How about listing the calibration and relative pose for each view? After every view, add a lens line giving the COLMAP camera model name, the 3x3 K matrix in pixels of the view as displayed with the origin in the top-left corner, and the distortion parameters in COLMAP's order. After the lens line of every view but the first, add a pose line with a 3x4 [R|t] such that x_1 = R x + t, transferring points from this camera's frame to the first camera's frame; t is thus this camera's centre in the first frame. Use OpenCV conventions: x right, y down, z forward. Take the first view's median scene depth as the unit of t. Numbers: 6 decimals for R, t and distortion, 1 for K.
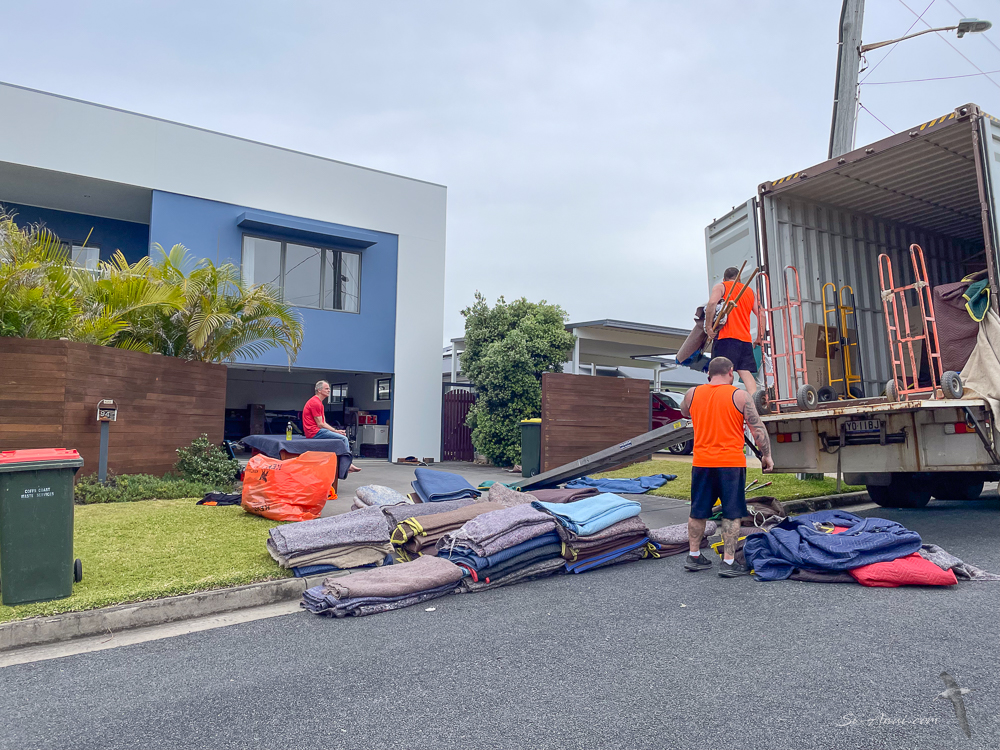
lens RADIAL K [[770.7, 0, 500.0], [0, 770.7, 375.0], [0, 0, 1]] dist [-0.004049, -0.002138]
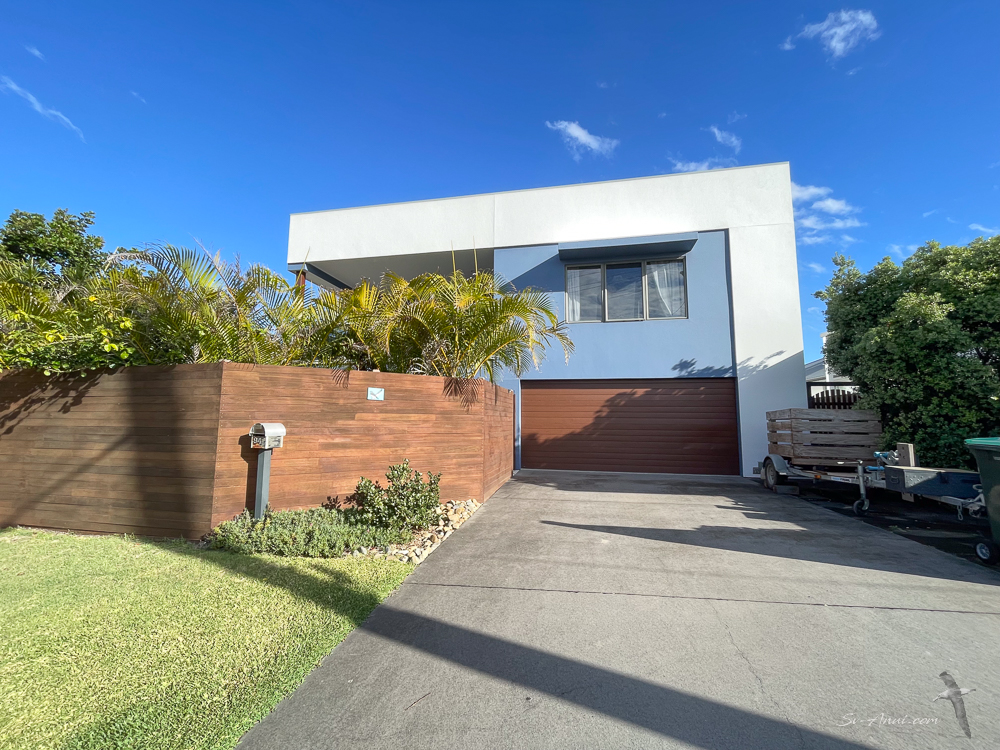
lens RADIAL K [[399.9, 0, 500.0], [0, 399.9, 375.0], [0, 0, 1]] dist [0.001050, 0.000095]
pose [[0.677185, -0.094636, -0.729702, 0.019686], [0.058635, 0.995481, -0.074690, 0.015330], [0.733473, 0.007793, 0.679674, 0.517355]]
